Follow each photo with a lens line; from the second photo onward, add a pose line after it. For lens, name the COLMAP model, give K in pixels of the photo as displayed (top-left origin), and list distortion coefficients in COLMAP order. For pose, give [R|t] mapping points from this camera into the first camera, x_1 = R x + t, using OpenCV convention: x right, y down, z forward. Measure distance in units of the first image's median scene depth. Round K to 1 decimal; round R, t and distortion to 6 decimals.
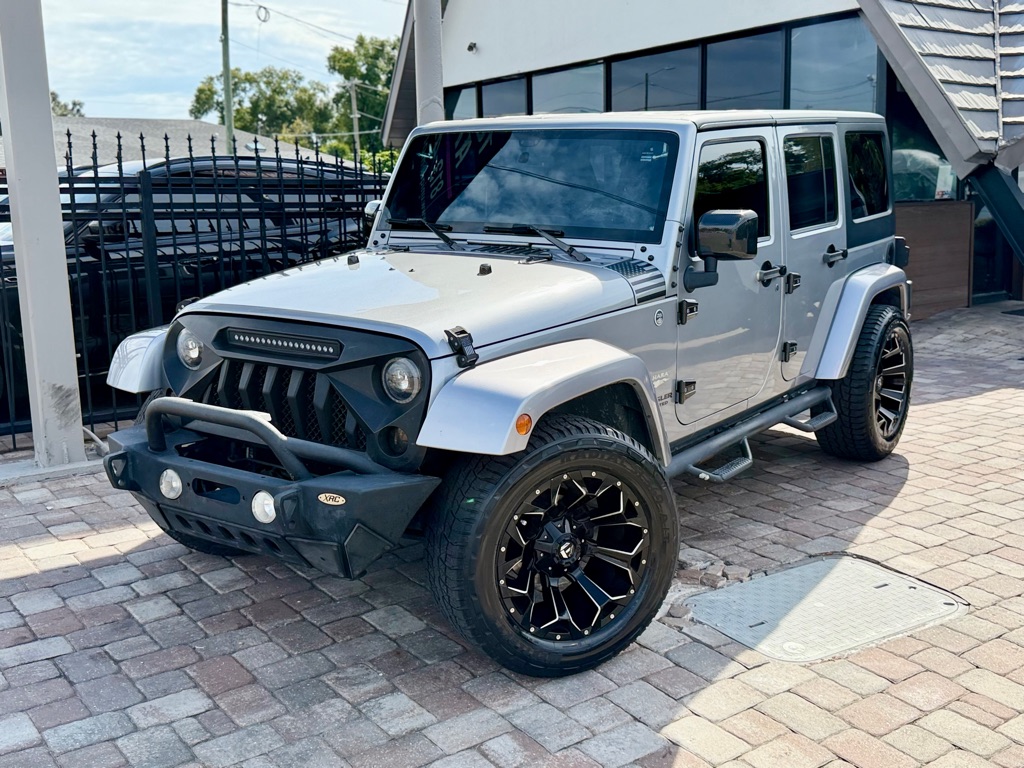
lens RADIAL K [[1111.6, 0, 512.0], [0, 1111.6, 384.0], [0, 0, 1]] dist [0.187141, -0.426562]
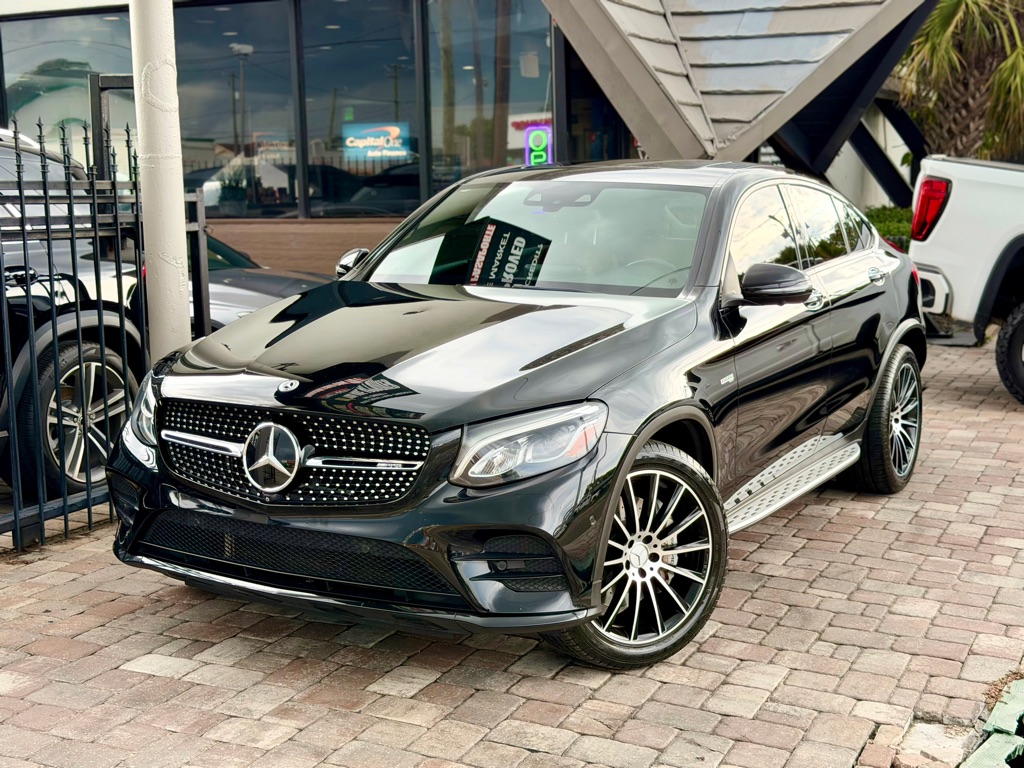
lens RADIAL K [[1446.6, 0, 517.0], [0, 1446.6, 387.0], [0, 0, 1]] dist [0.134206, -0.081621]
pose [[0.869947, -0.061669, 0.489274, -0.401701], [0.077851, 0.996883, -0.012773, -0.050215], [-0.486962, 0.049203, 0.872036, 0.230824]]
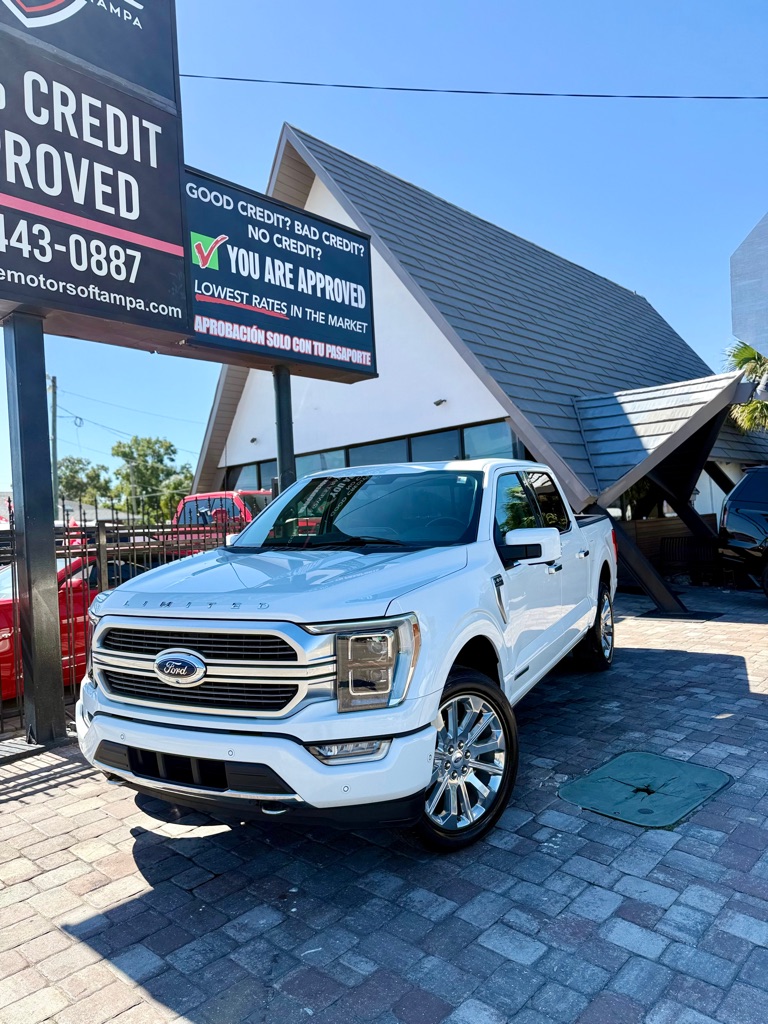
lens RADIAL K [[723.4, 0, 384.3], [0, 723.4, 504.1], [0, 0, 1]] dist [0.056673, -0.078732]
pose [[0.976836, -0.027560, 0.212207, -0.196007], [0.070117, 0.978148, -0.195731, -0.005385], [-0.202176, 0.206076, 0.957422, 0.043334]]
